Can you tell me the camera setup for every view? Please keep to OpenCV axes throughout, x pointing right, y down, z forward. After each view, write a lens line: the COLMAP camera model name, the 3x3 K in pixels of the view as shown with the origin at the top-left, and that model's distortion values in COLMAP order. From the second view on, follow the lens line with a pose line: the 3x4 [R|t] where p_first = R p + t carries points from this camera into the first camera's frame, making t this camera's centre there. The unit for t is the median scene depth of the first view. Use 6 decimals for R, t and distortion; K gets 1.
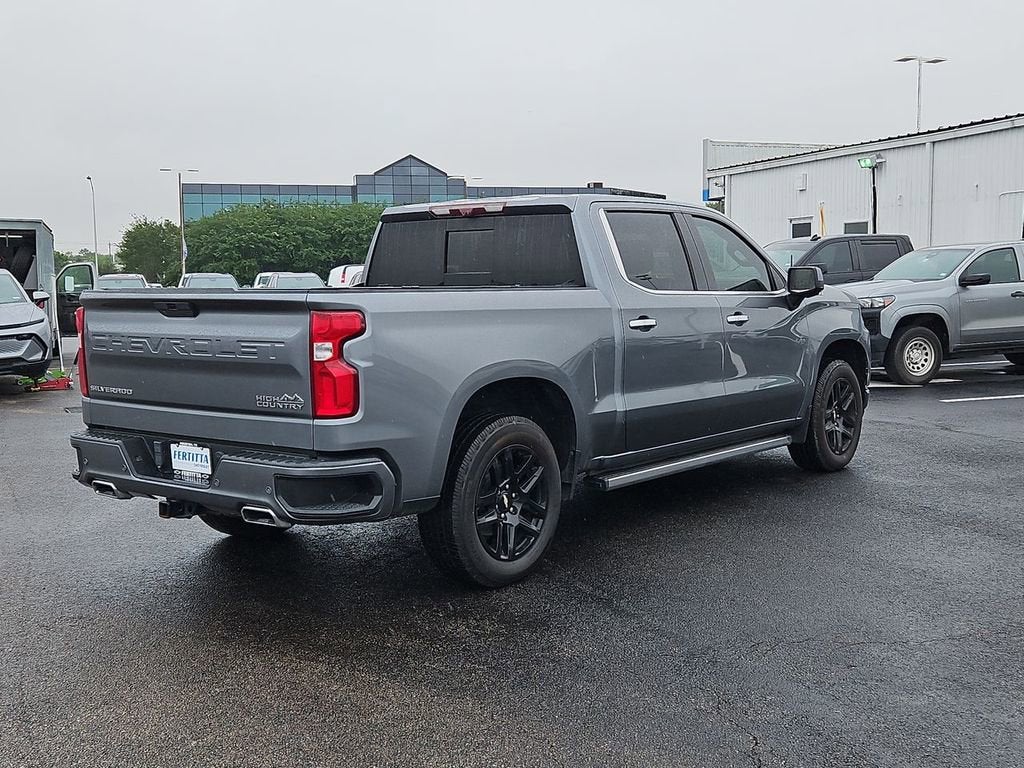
lens RADIAL K [[1240.3, 0, 512.0], [0, 1240.3, 384.0], [0, 0, 1]] dist [0.090673, -0.010776]
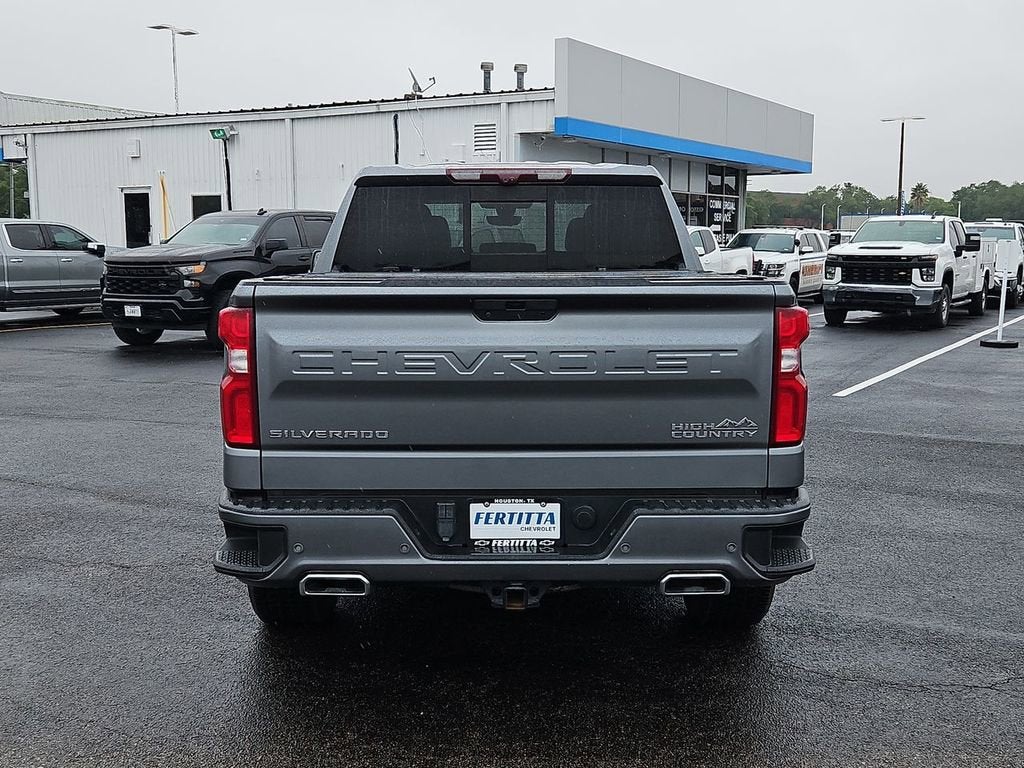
lens RADIAL K [[1240.3, 0, 512.0], [0, 1240.3, 384.0], [0, 0, 1]] dist [0.090673, -0.010776]
pose [[0.764276, -0.063834, 0.641722, -0.687797], [0.049802, 0.997960, 0.039957, -0.044379], [-0.642963, 0.001421, 0.765896, 0.454323]]
